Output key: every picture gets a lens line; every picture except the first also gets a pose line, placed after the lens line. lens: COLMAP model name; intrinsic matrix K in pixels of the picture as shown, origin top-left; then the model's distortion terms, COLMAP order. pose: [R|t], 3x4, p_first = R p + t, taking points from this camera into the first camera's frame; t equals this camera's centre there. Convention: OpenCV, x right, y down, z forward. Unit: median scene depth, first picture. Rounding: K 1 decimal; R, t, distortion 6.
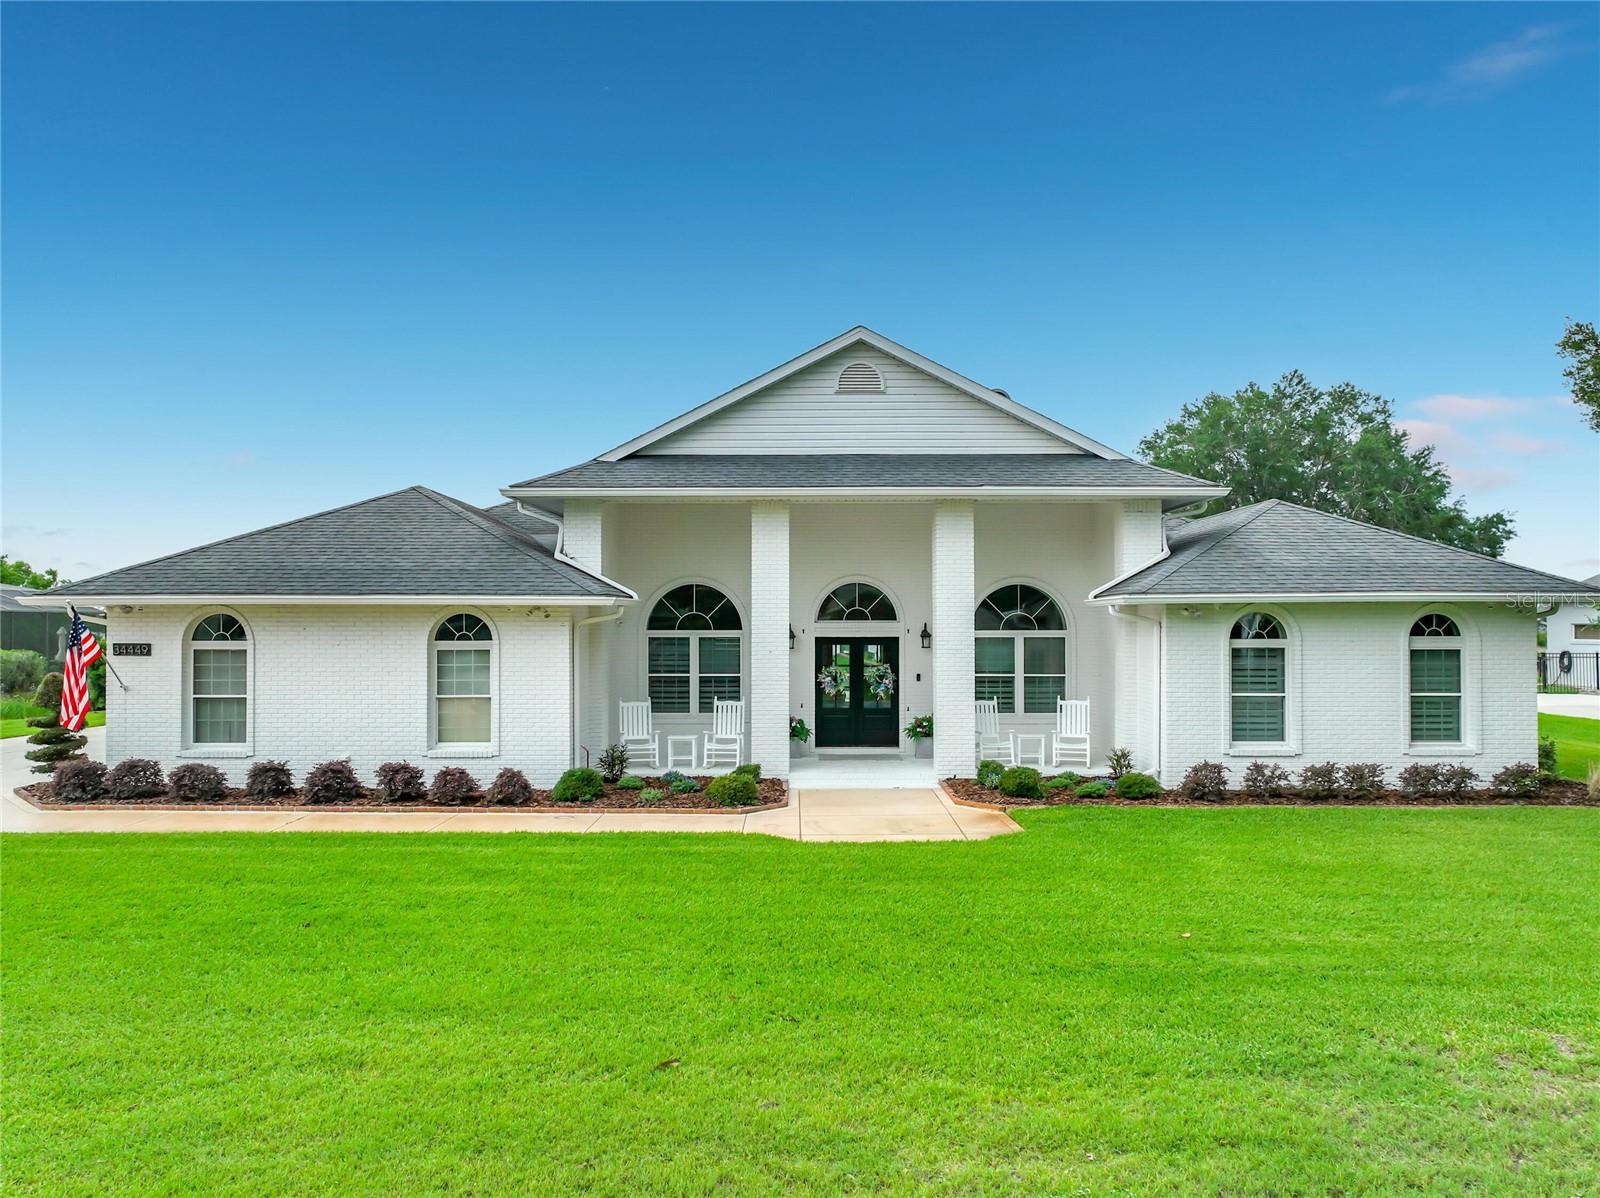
lens RADIAL K [[1141.6, 0, 793.4], [0, 1141.6, 583.2], [0, 0, 1]] dist [0.002936, 0.000289]
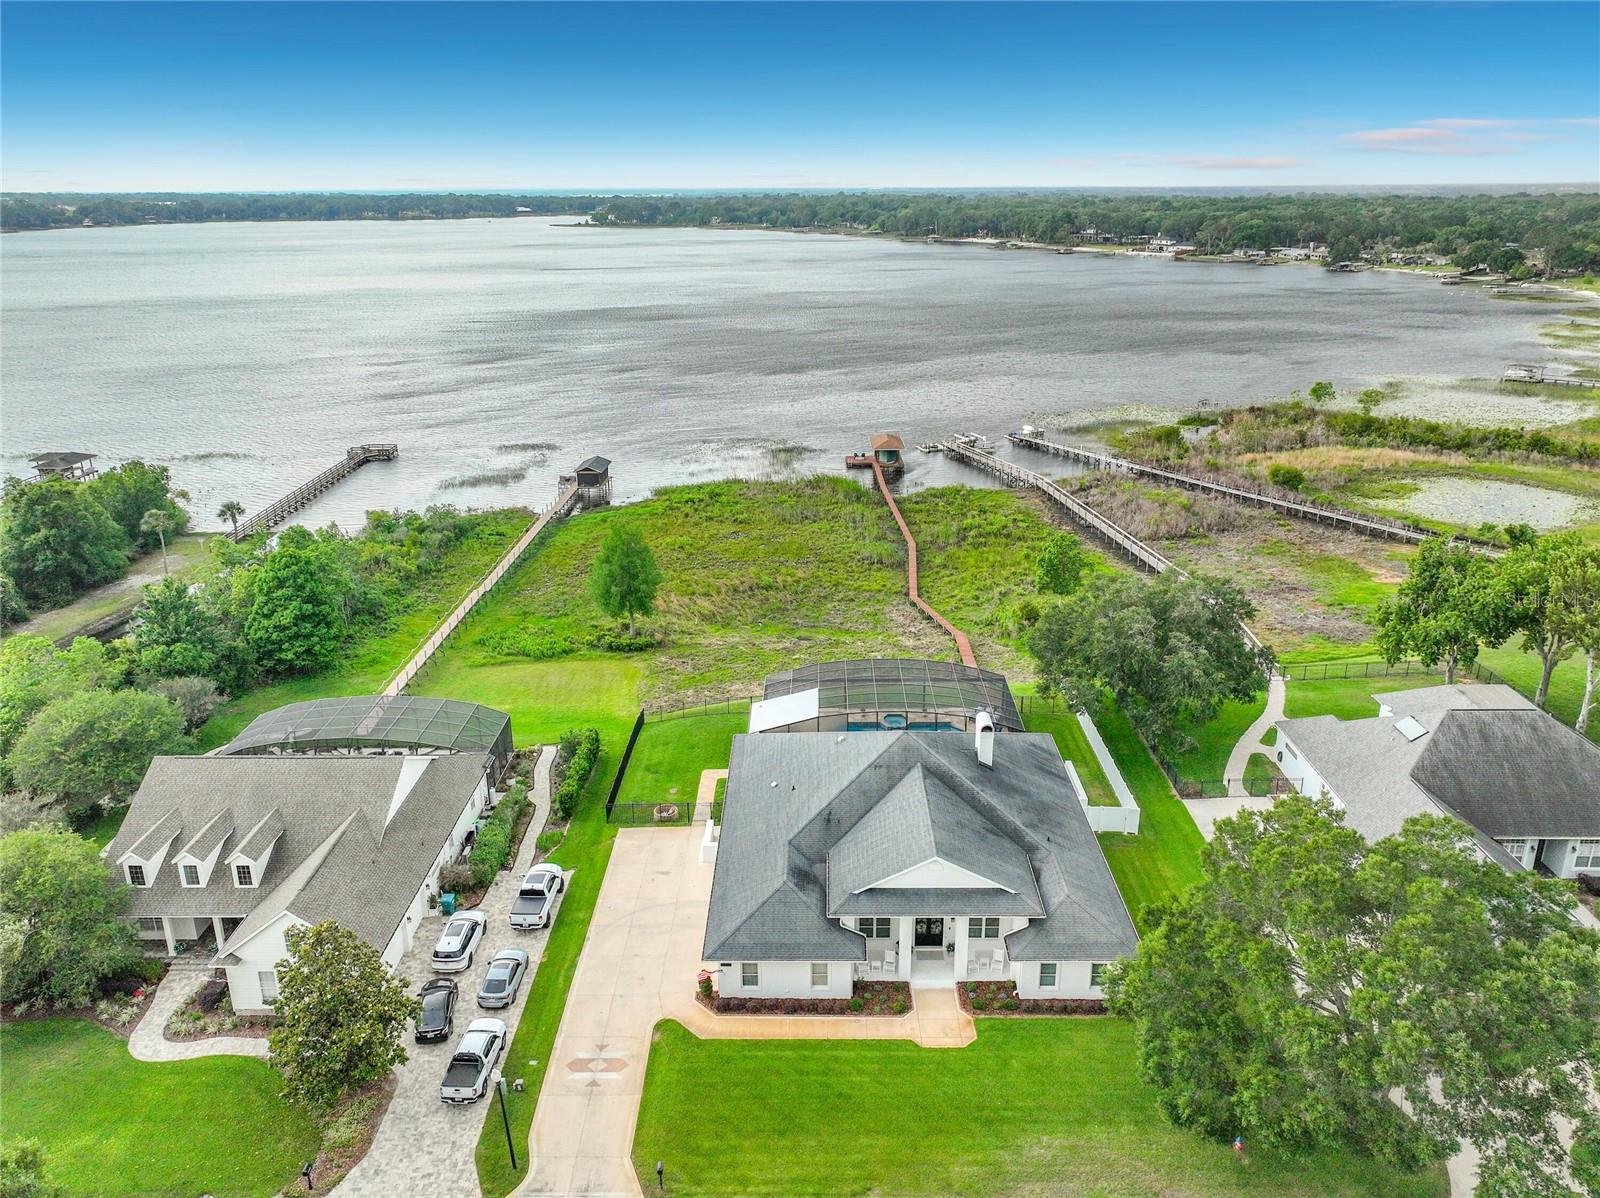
lens RADIAL K [[1150.0, 0, 800.0], [0, 1150.0, 599.0], [0, 0, 1]] dist [-0.004141, 0.021894]
pose [[0.999972, -0.004858, -0.005720, -0.268440], [0.006497, 0.941836, 0.336010, -1.792280], [0.003755, -0.336038, 0.941841, -1.589630]]
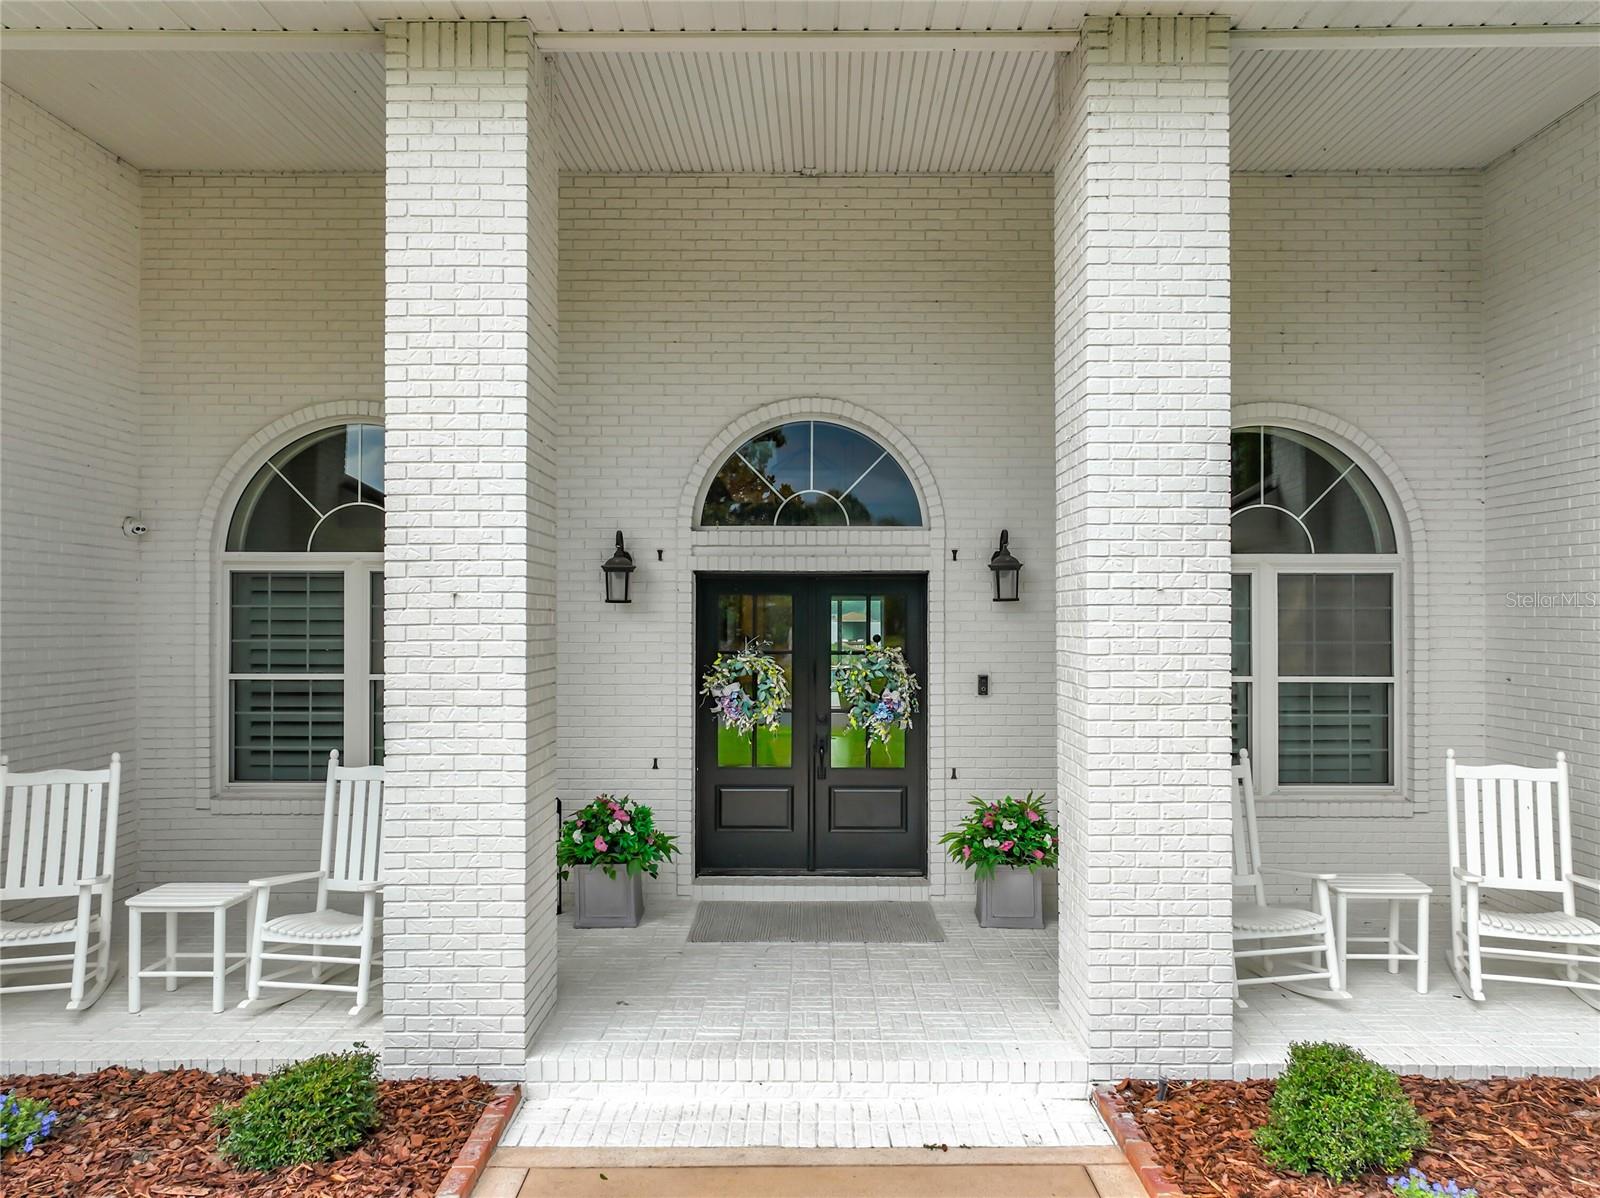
lens RADIAL K [[1155.8, 0, 794.6], [0, 1155.8, 591.7], [0, 0, 1]] dist [0.004005, 0.006179]
pose [[0.999999, 0.001476, 0.000271, 0.052169], [-0.001480, 0.999859, 0.016705, 0.048845], [-0.000246, -0.016705, 0.999860, 0.659373]]
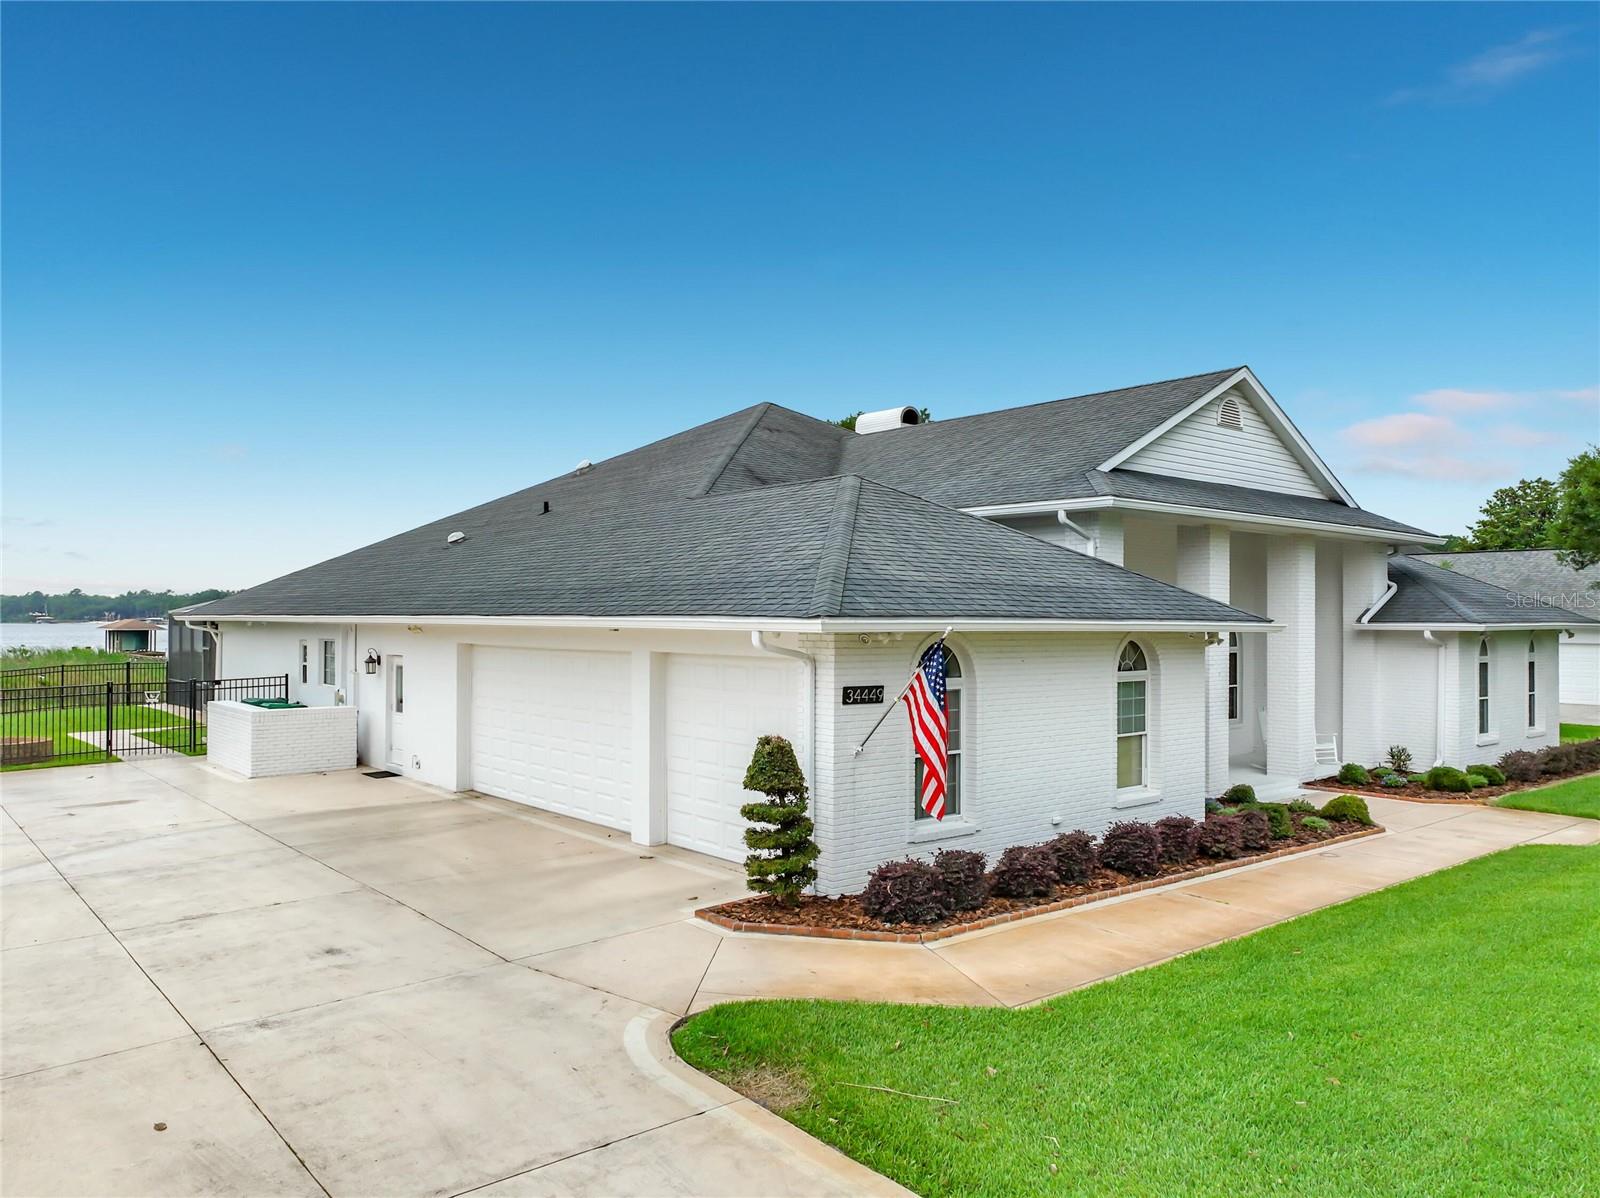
lens RADIAL K [[1150.0, 0, 800.0], [0, 1150.0, 599.0], [0, 0, 1]] dist [-0.004141, 0.021894]
pose [[0.767275, 0.016740, 0.641100, -0.874133], [-0.025408, 0.999668, 0.004305, -0.001867], [-0.640815, -0.019592, 0.767445, 0.405464]]
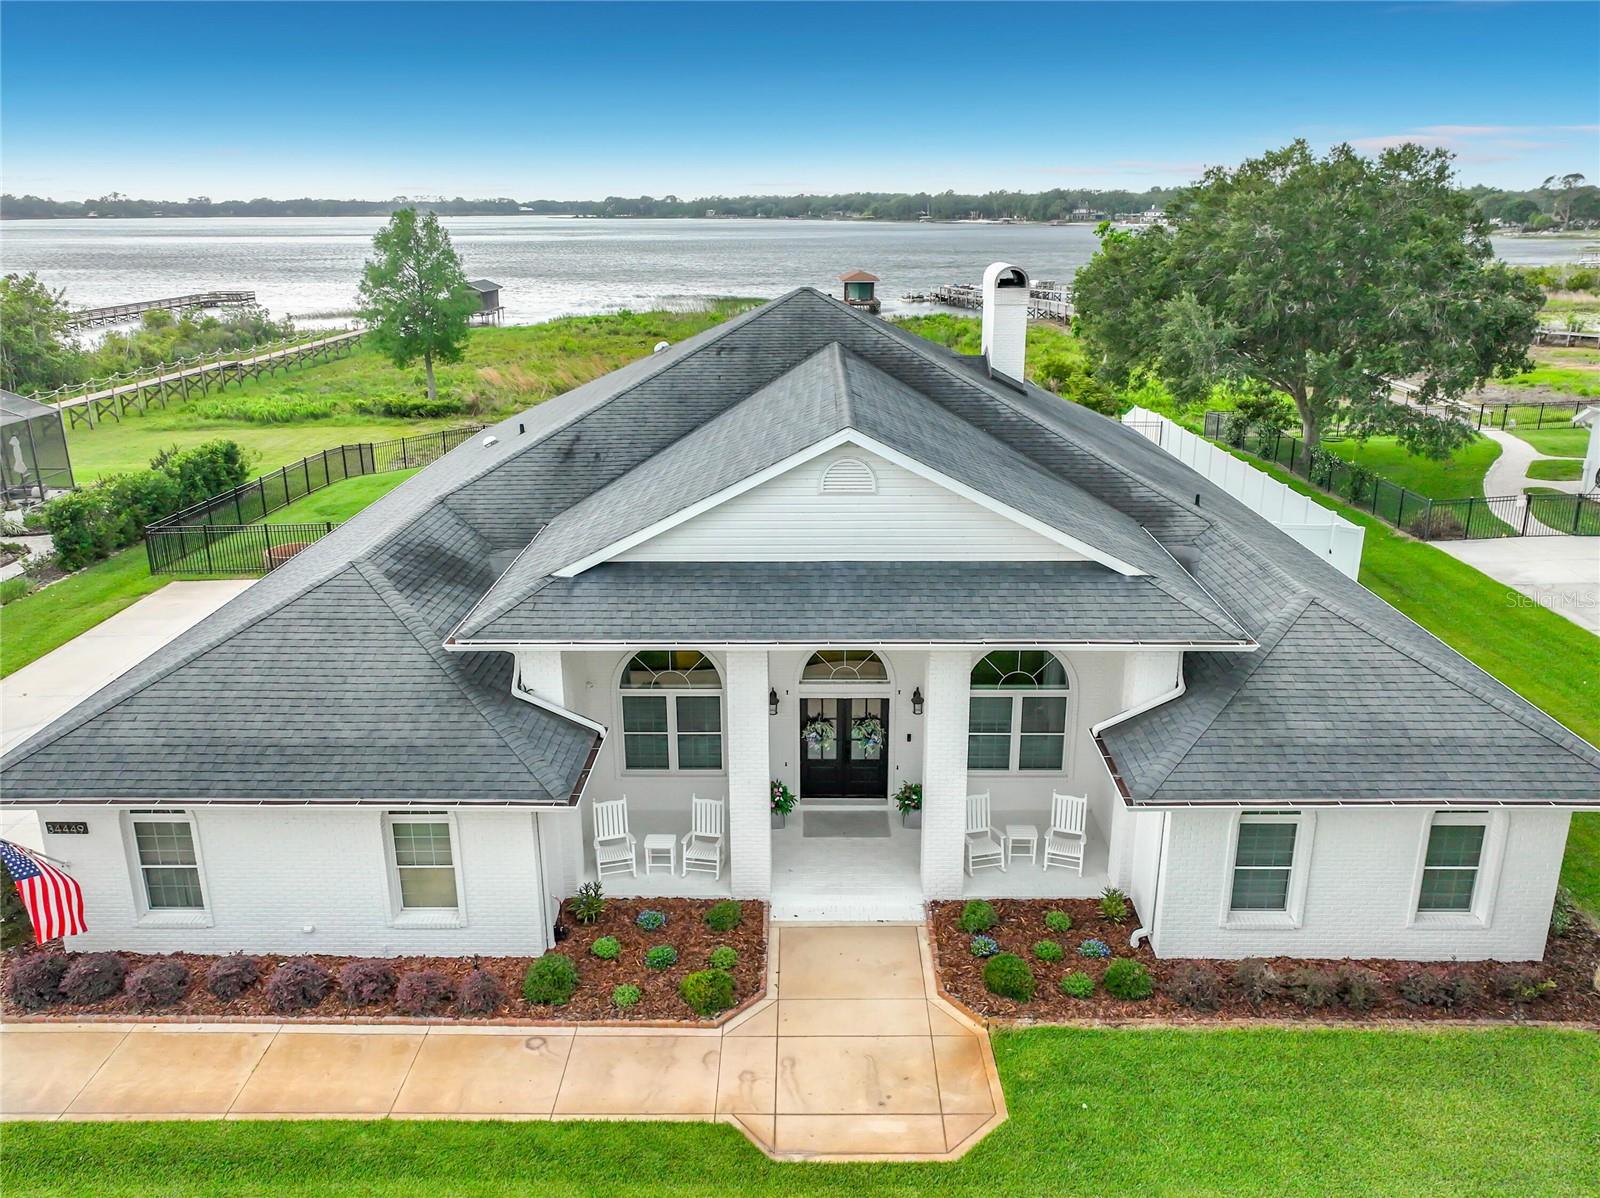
lens RADIAL K [[1164.3, 0, 792.0], [0, 1164.3, 523.9], [0, 0, 1]] dist [0.001782, 0.006216]
pose [[0.999982, -0.002923, -0.005298, 0.018701], [0.004327, 0.957496, 0.288414, -0.376916], [0.004230, -0.288432, 0.957491, 0.129680]]
